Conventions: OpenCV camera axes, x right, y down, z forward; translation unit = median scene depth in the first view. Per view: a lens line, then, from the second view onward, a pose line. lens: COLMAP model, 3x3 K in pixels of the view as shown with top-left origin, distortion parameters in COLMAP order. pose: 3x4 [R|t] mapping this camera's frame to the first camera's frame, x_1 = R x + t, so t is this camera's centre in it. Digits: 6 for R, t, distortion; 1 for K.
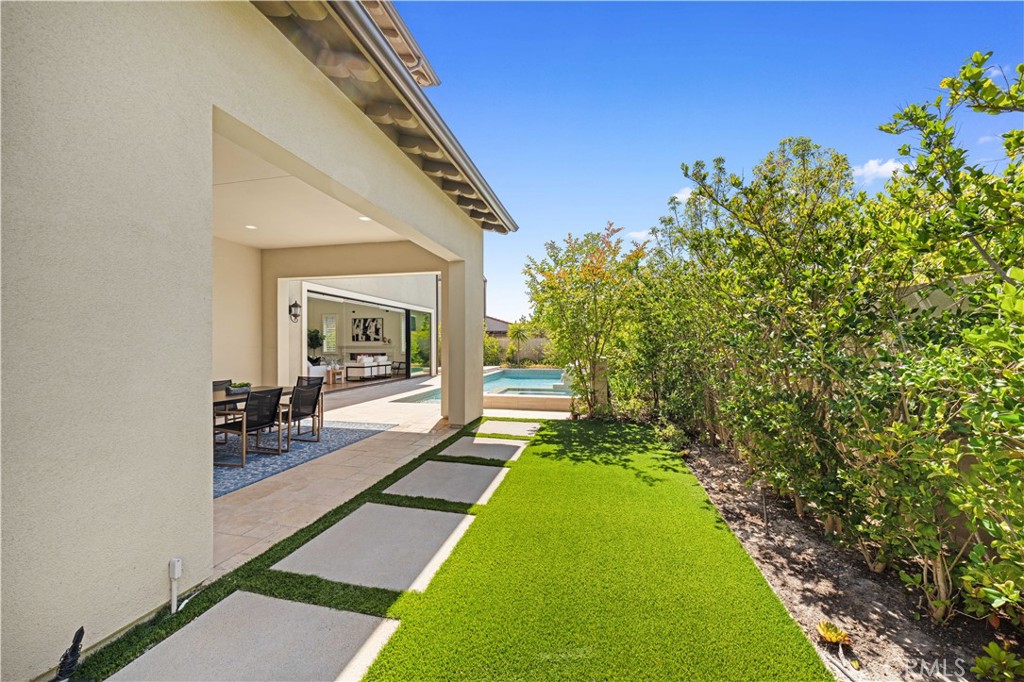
lens RADIAL K [[382.1, 0, 511.0], [0, 382.1, 350.3], [0, 0, 1]] dist [0.000414, -0.000053]
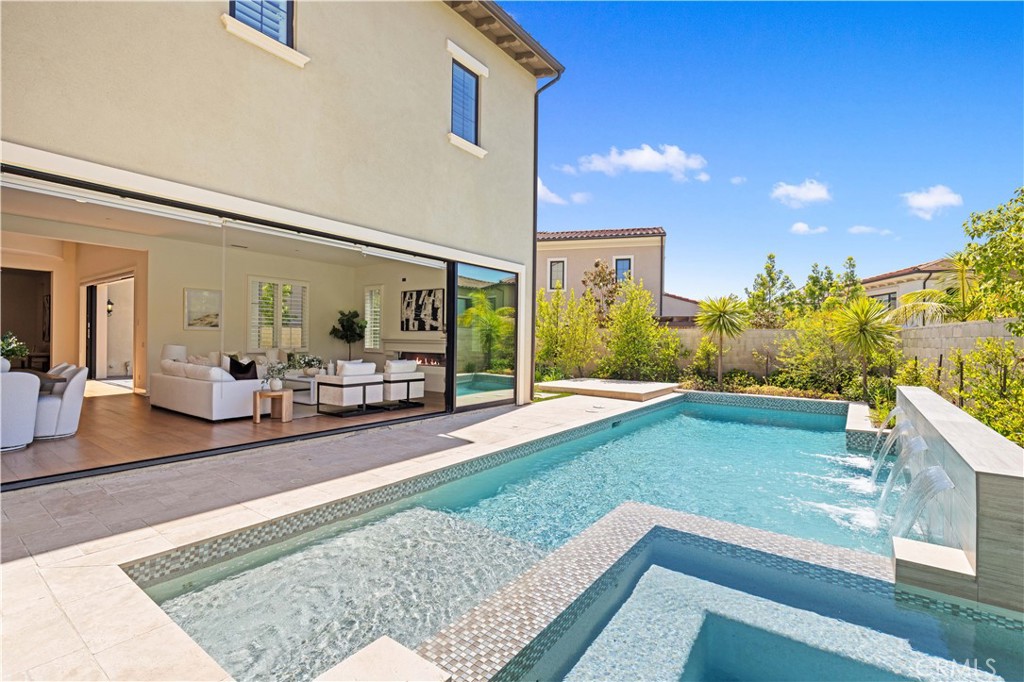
lens RADIAL K [[466.0, 0, 512.0], [0, 466.0, 341.0], [0, 0, 1]] dist [-0.000961, -0.000177]
pose [[0.915027, 0.015831, -0.403082, 0.019467], [-0.020802, 0.999752, -0.007957, -0.006788], [0.402856, 0.015666, 0.915129, 0.431882]]
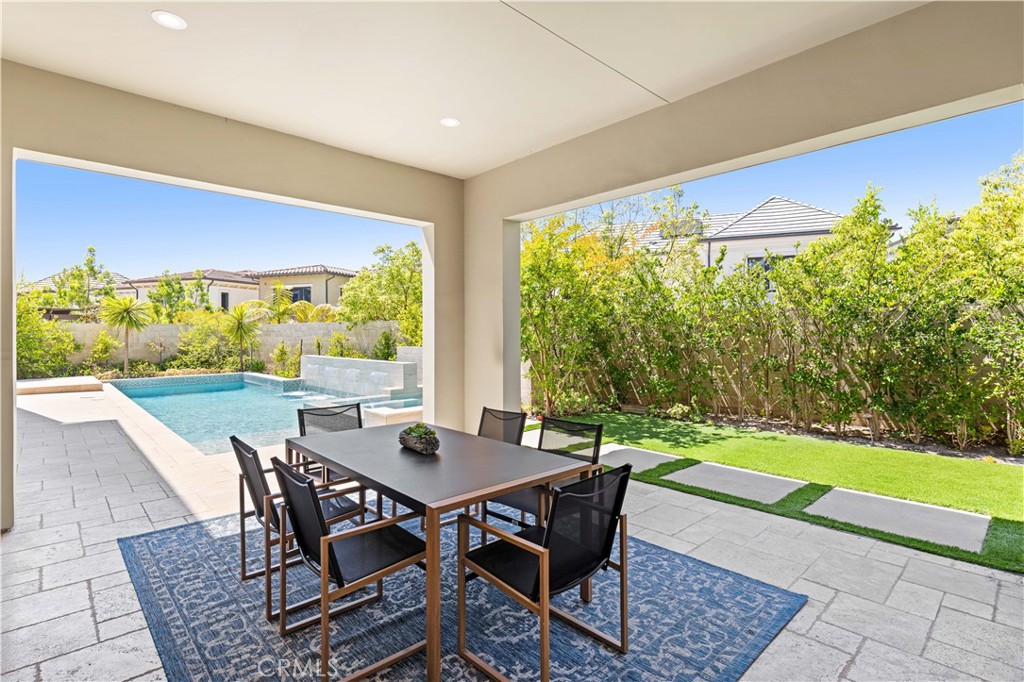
lens RADIAL K [[505.3, 0, 507.4], [0, 505.3, 335.3], [0, 0, 1]] dist [0.015643, -0.000216]
pose [[0.573587, -0.001307, 0.819143, -0.319503], [0.012341, 0.999899, -0.007046, -0.003621], [-0.819052, 0.014150, 0.573545, 0.158740]]
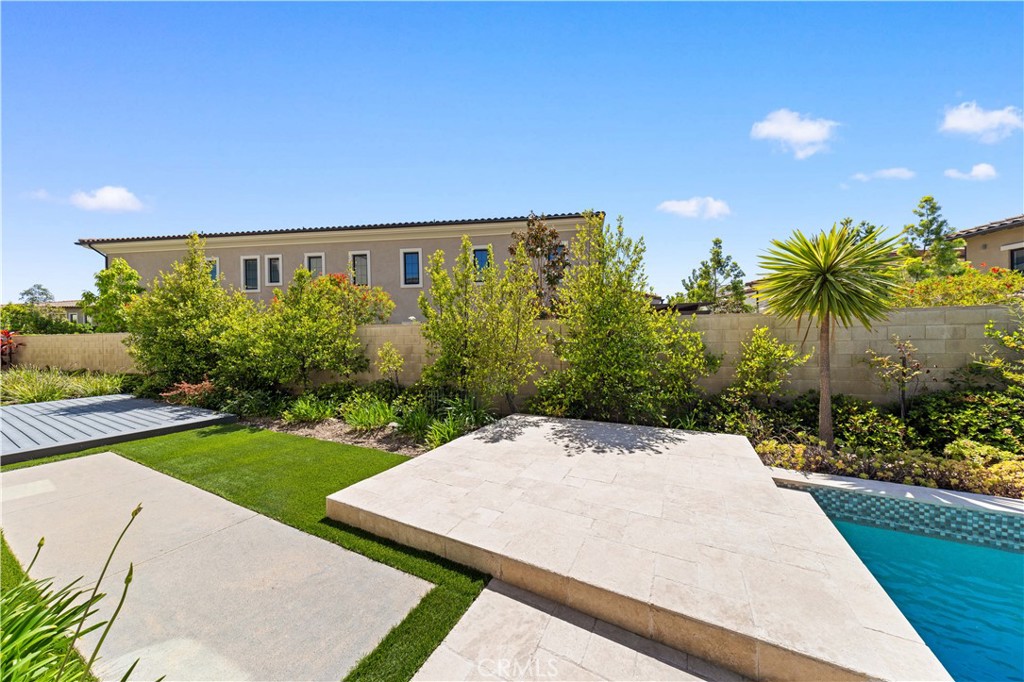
lens RADIAL K [[323.0, 0, 512.0], [0, 323.0, 341.0], [0, 0, 1]] dist [0.000241, -0.000001]
pose [[0.962944, -0.011481, -0.269457, -0.116227], [0.009974, 0.999926, -0.006960, -0.015927], [0.269517, 0.004015, 0.962987, 0.944092]]
